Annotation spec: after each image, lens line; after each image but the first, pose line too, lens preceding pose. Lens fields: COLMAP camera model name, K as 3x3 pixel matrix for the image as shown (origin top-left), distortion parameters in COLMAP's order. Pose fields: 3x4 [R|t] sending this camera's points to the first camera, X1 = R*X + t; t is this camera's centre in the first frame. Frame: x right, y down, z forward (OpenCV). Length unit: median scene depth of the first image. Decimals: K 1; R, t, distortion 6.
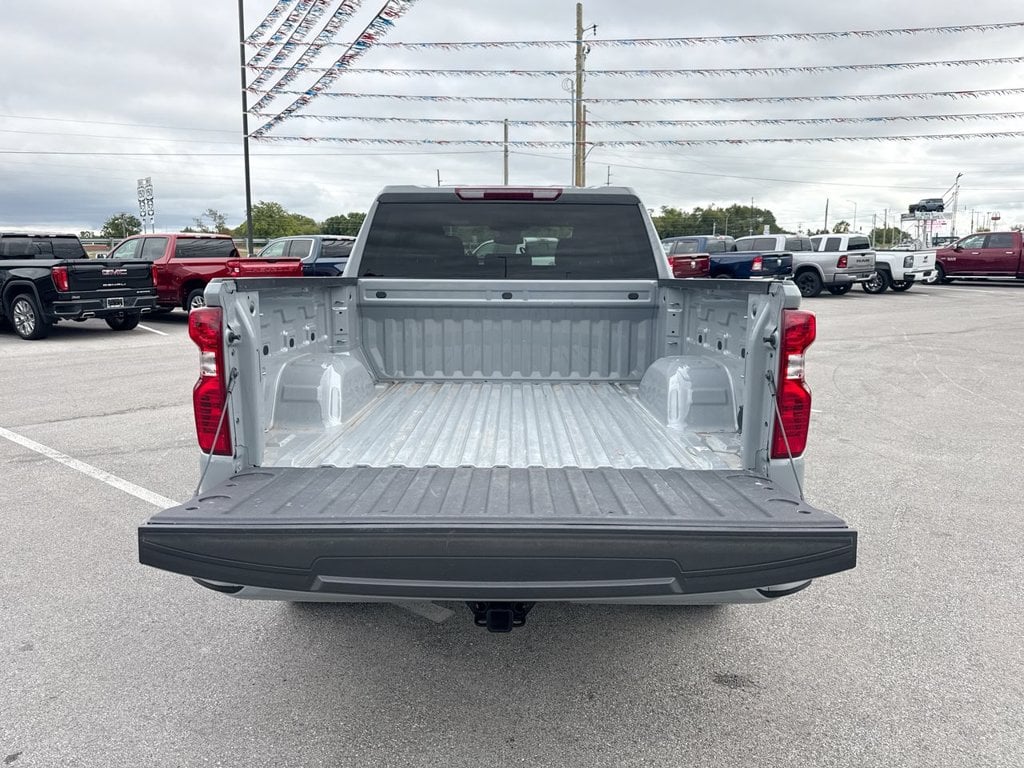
lens RADIAL K [[713.6, 0, 513.6], [0, 713.6, 382.4], [0, 0, 1]] dist [0.106434, -0.166839]
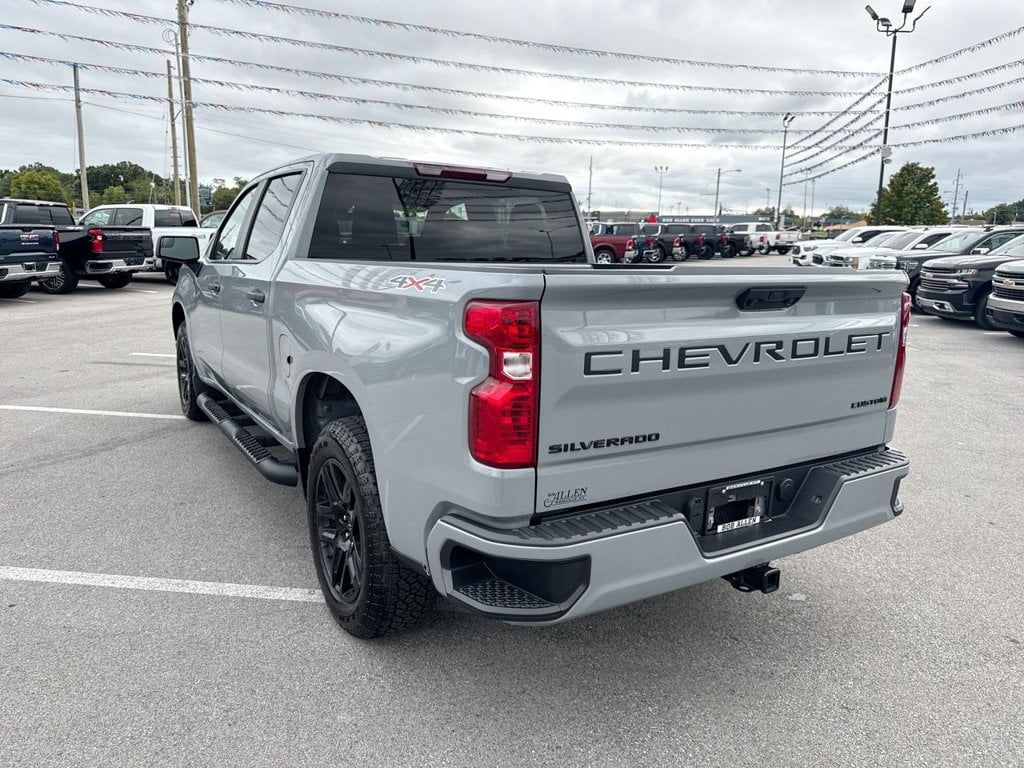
lens RADIAL K [[717.7, 0, 510.8], [0, 717.7, 380.0], [0, 0, 1]] dist [0.064786, -0.086093]
pose [[0.849276, -0.079072, 0.521995, -0.130835], [0.064844, 0.996857, 0.045505, -0.007189], [-0.523952, -0.004798, 0.851734, 0.039127]]
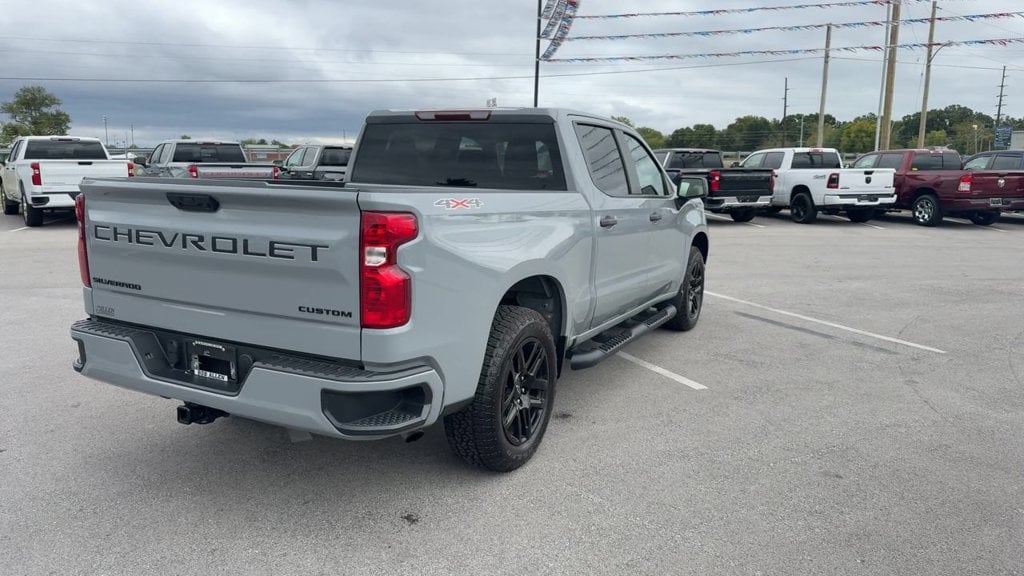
lens RADIAL K [[708.1, 0, 512.0], [0, 708.1, 288.0], [0, 0, 1]] dist [0.089040, -0.141906]
pose [[0.895323, 0.090170, -0.436195, 0.169420], [-0.092998, 0.995555, 0.014914, -0.001173], [0.435601, 0.027212, 0.899728, -0.002457]]
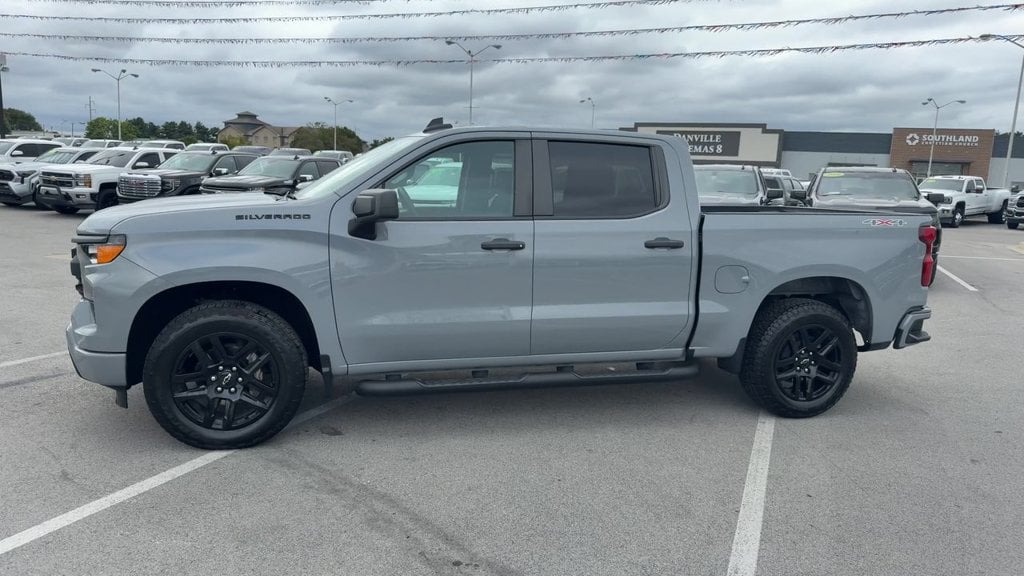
lens RADIAL K [[708.1, 0, 512.0], [0, 708.1, 288.0], [0, 0, 1]] dist [0.089040, -0.141906]
pose [[-0.258594, -0.152770, 0.953829, -0.354538], [0.123014, 0.974168, 0.189378, -0.079510], [-0.958121, 0.166306, -0.233121, 0.434618]]
